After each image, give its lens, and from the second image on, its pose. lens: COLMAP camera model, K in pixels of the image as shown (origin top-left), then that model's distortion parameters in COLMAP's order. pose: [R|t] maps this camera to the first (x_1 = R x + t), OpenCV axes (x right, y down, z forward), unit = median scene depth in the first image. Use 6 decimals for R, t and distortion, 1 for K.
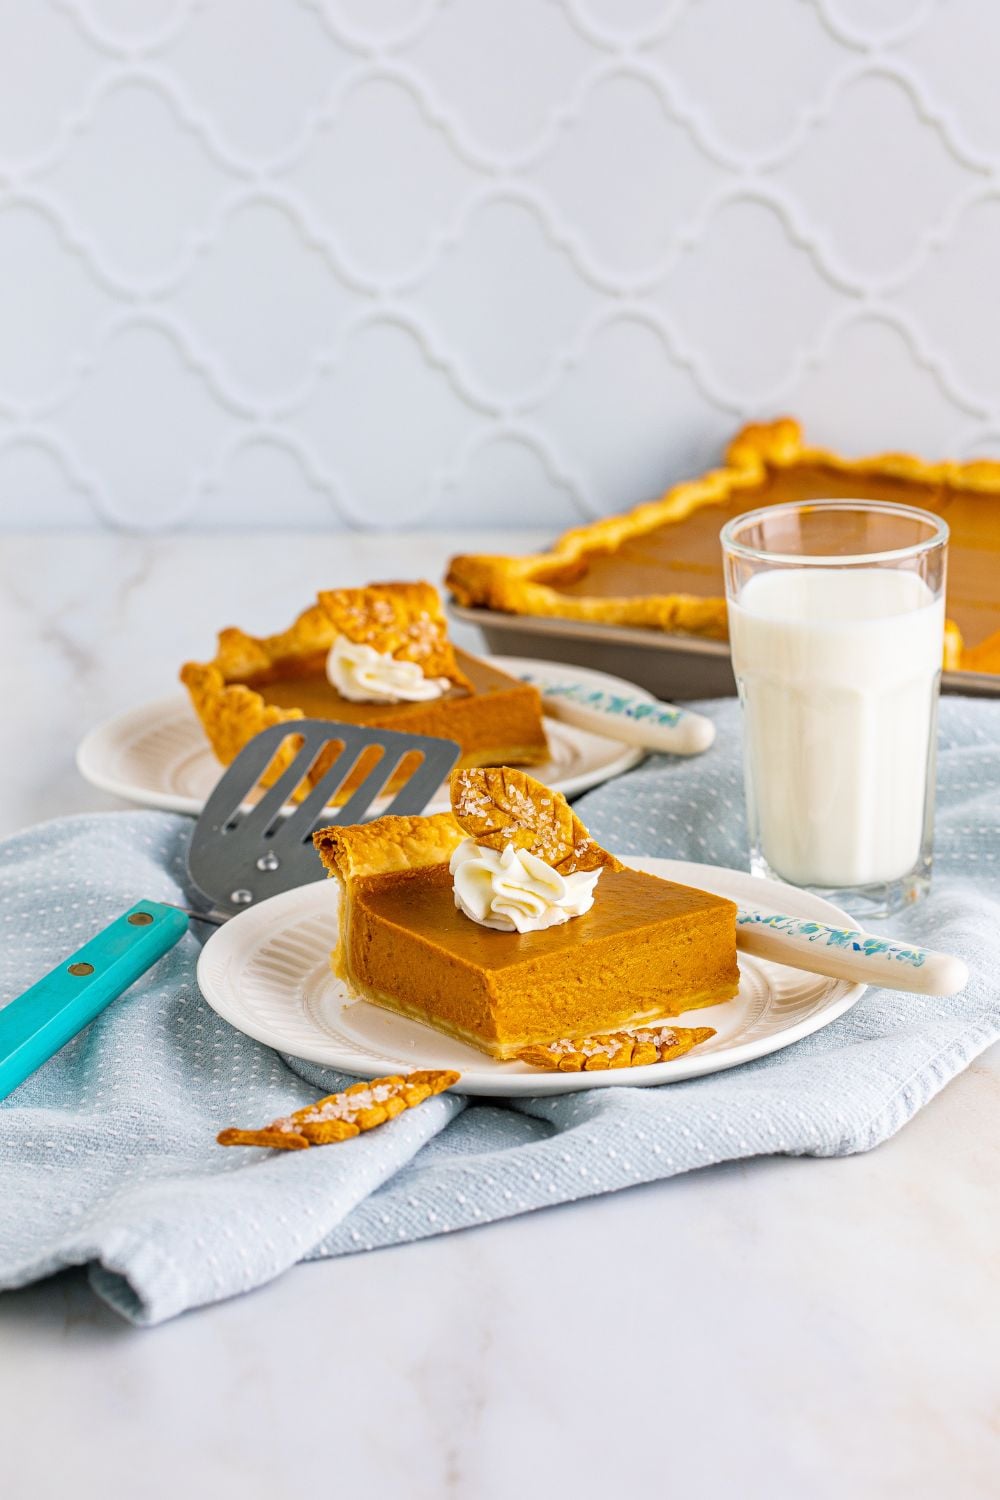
lens RADIAL K [[4660.3, 0, 500.0], [0, 4660.3, 750.0], [0, 0, 1]] dist [-0.000562, -0.762932]
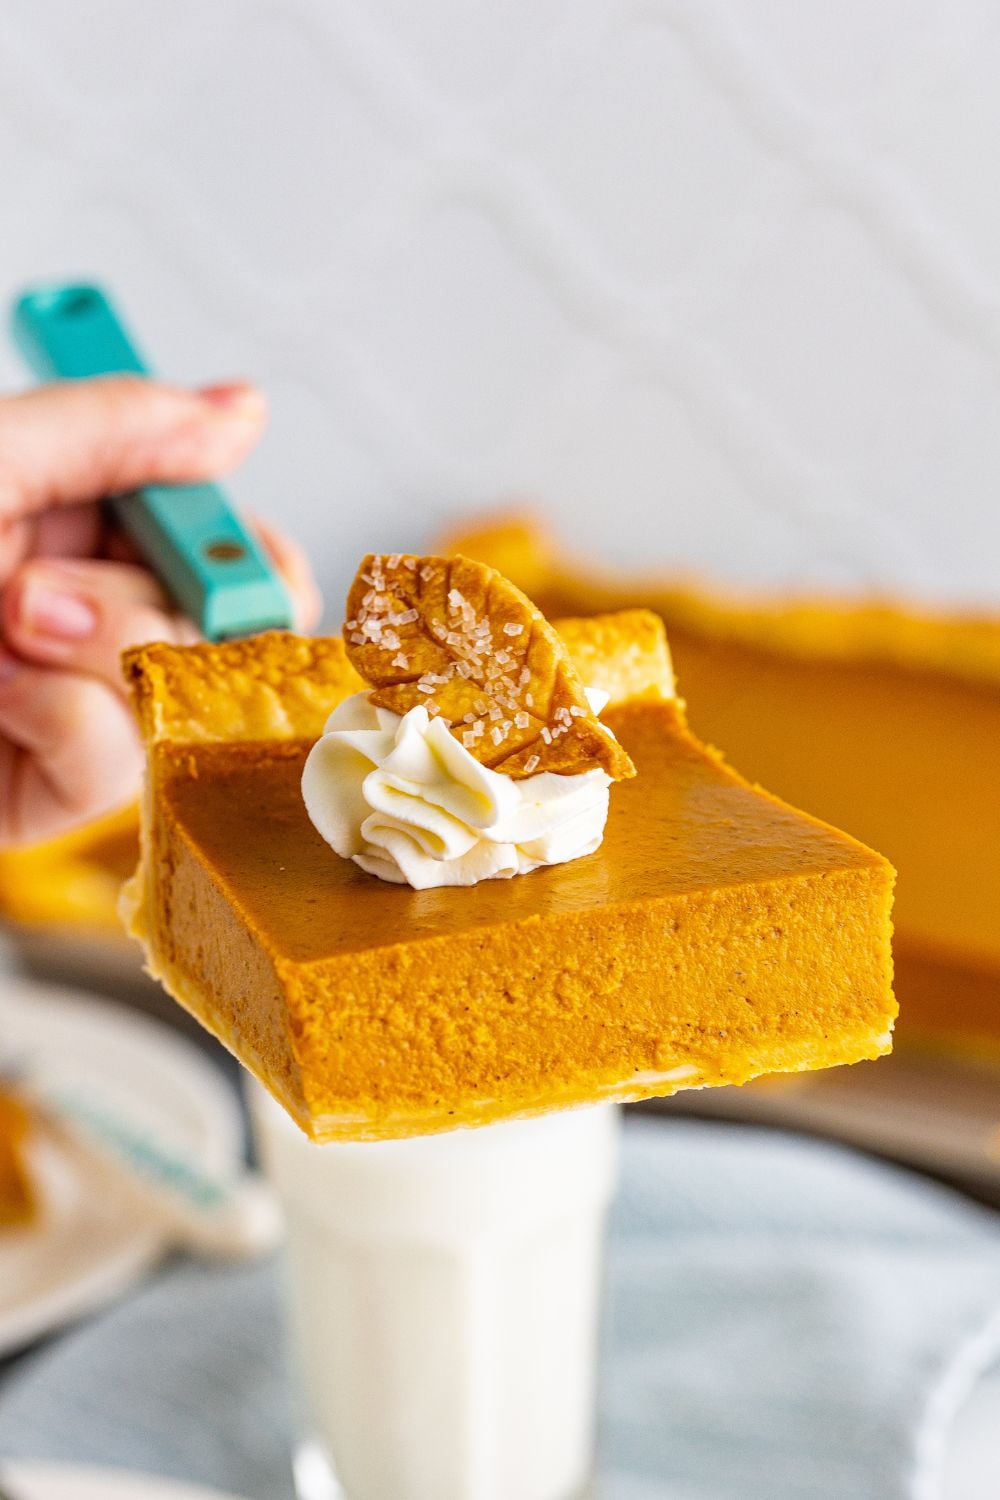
lens RADIAL K [[4660.3, 0, 500.0], [0, 4660.3, 750.0], [0, 0, 1]] dist [-0.000562, -0.762932]
pose [[0.958064, 0.079716, -0.275242, 0.144893], [-0.076231, 0.996817, 0.023354, 0.012591], [0.276228, -0.001393, 0.961091, 0.529140]]
